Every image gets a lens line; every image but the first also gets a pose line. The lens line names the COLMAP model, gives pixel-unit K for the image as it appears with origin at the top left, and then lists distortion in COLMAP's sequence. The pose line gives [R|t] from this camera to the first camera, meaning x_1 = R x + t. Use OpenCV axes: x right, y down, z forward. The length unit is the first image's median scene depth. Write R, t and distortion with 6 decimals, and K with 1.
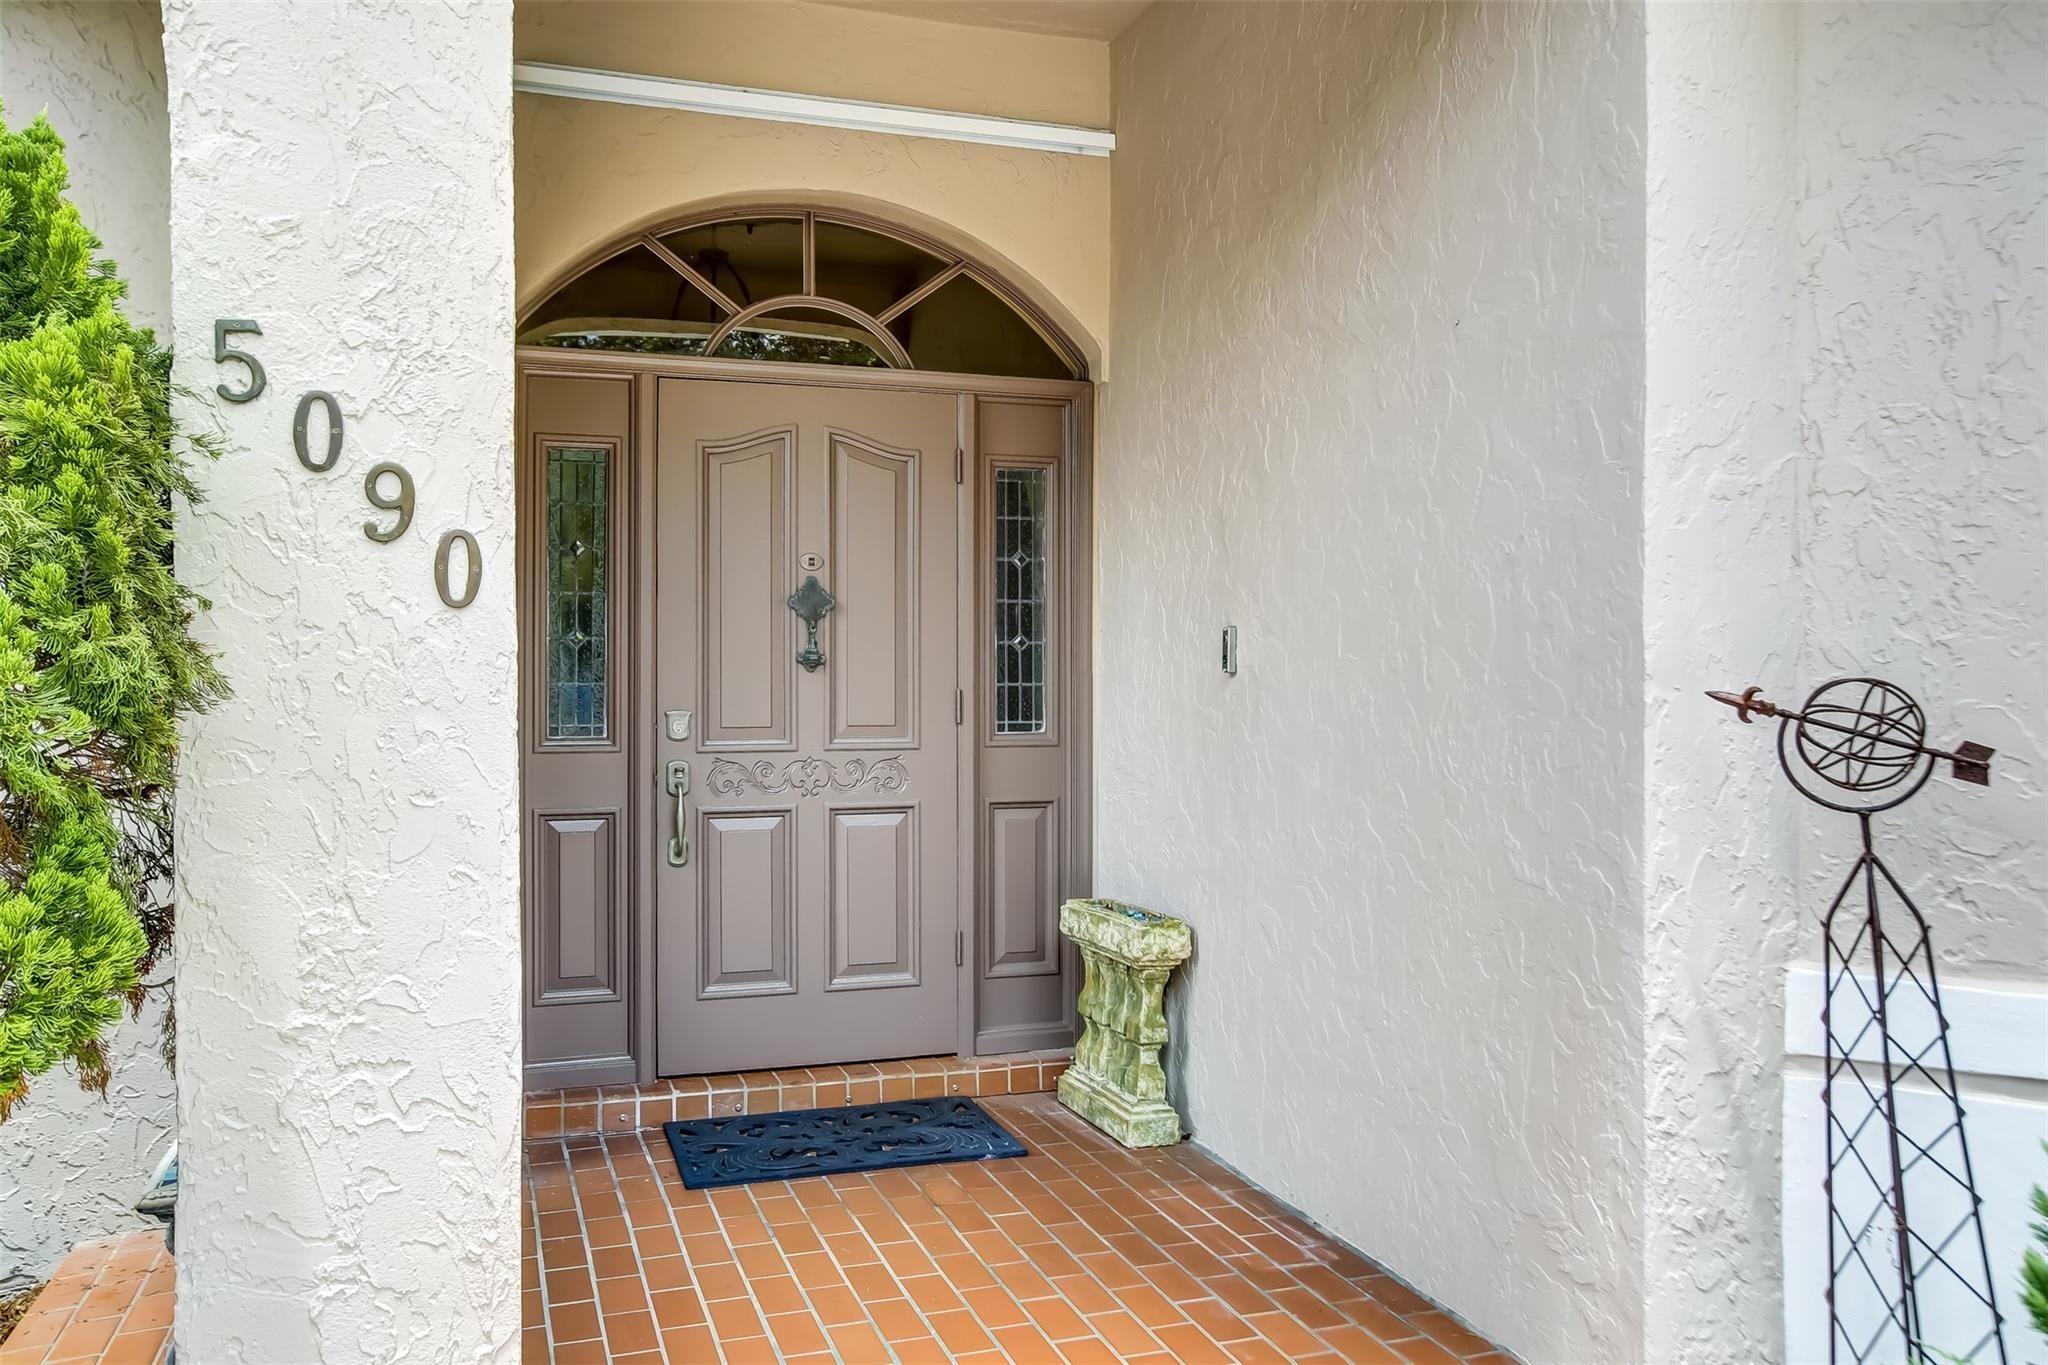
lens RADIAL K [[1607.3, 0, 1026.3], [0, 1607.3, 683.4], [0, 0, 1]] dist [0.001112, 0.020881]
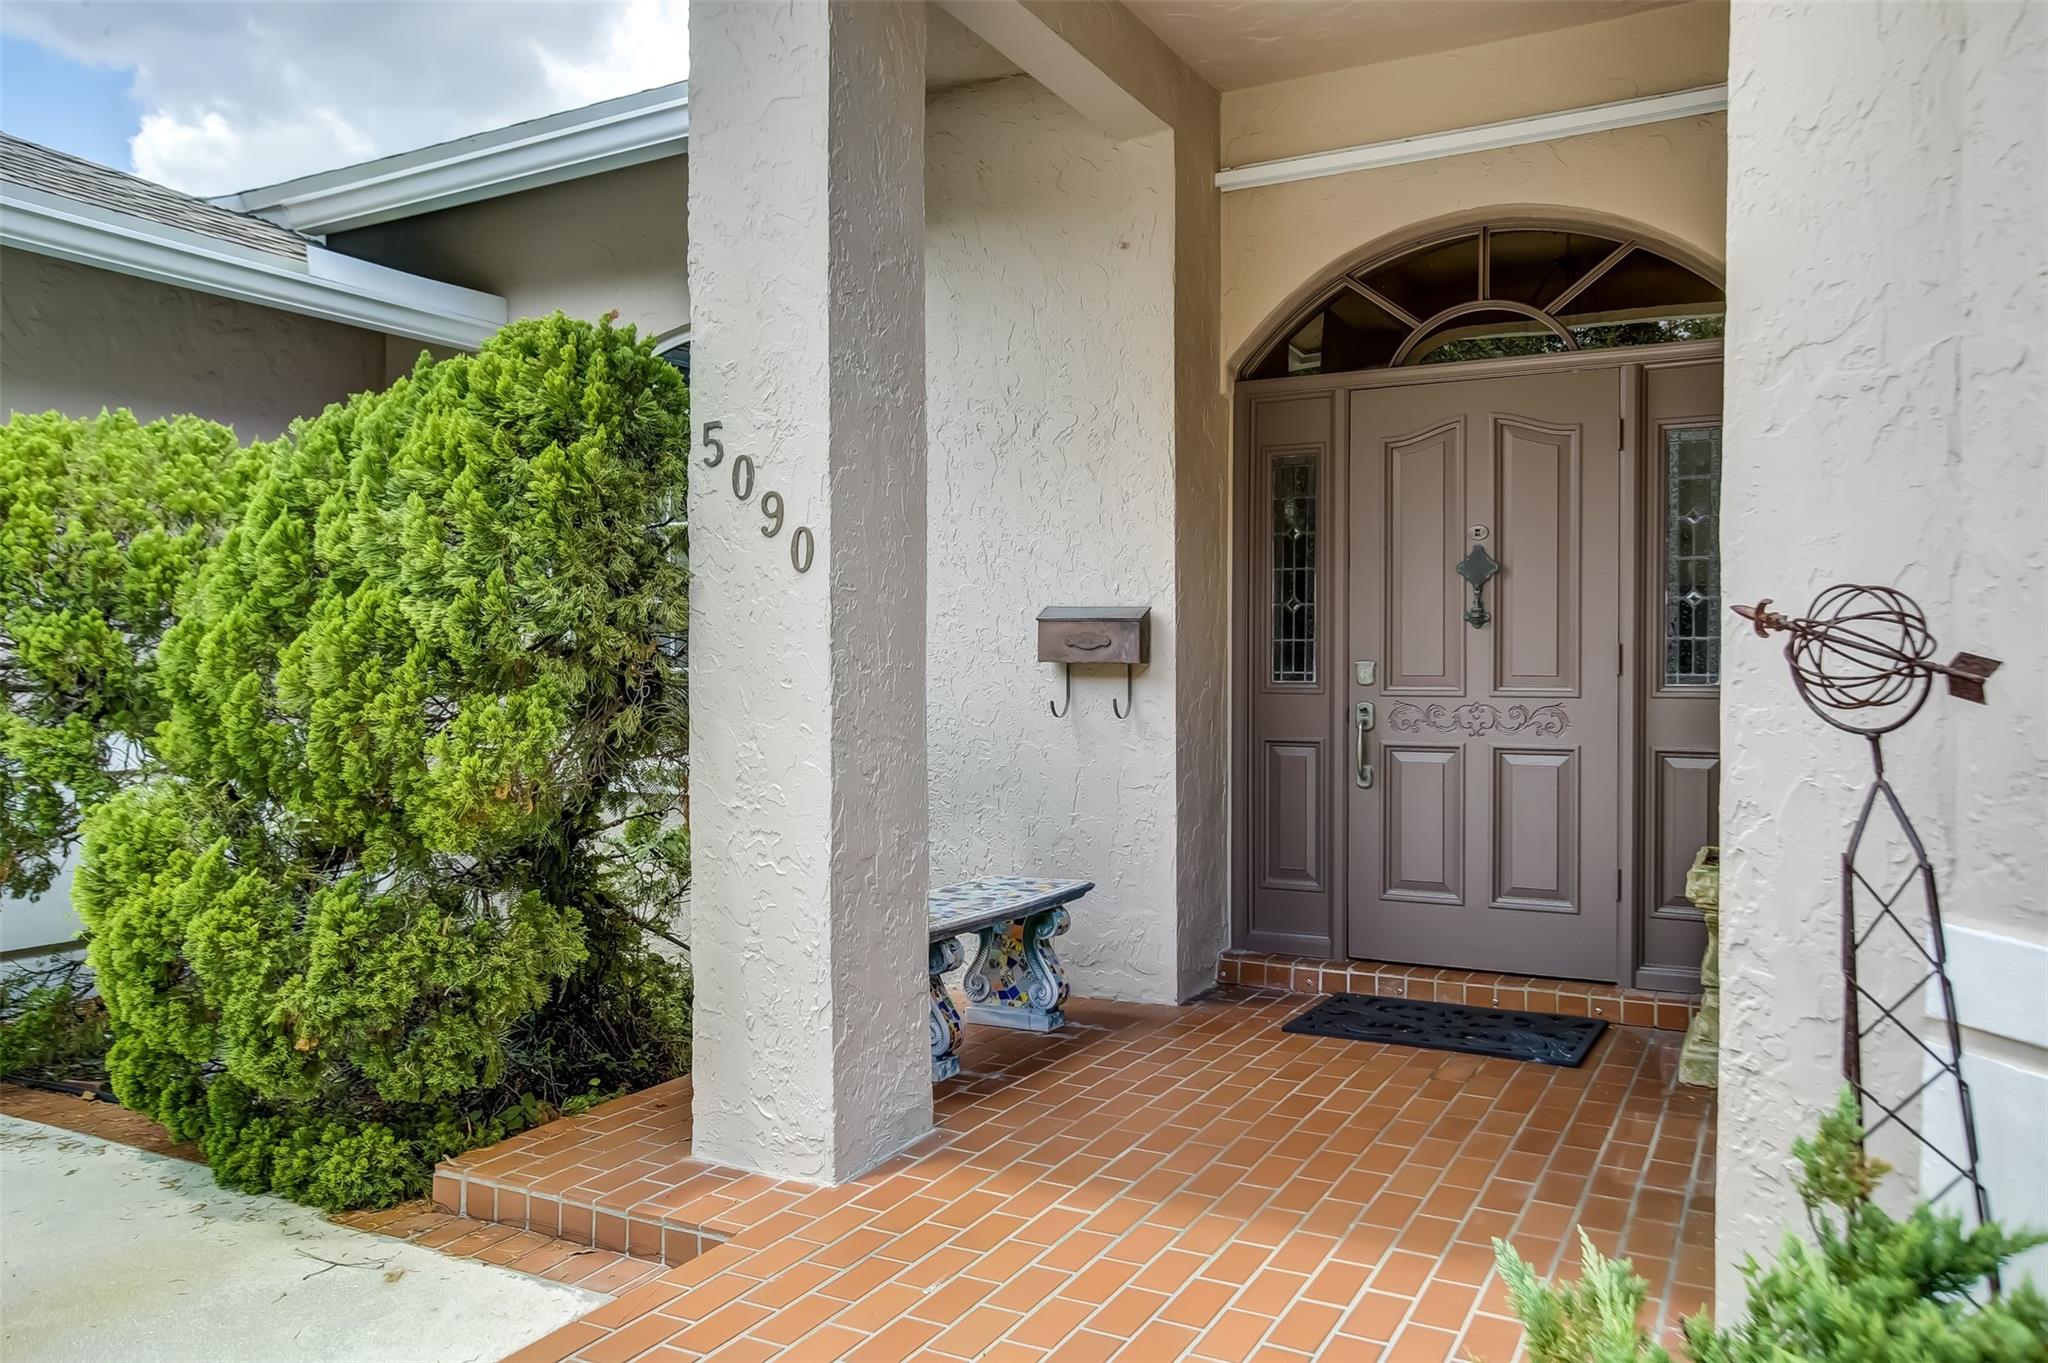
lens RADIAL K [[1462.1, 0, 1021.0], [0, 1462.1, 686.8], [0, 0, 1]] dist [-0.009042, 0.028137]
pose [[0.677233, 0.011966, -0.735671, 0.731949], [-0.005217, 0.999921, 0.011461, 0.042898], [0.735750, -0.003924, 0.677242, 0.090743]]
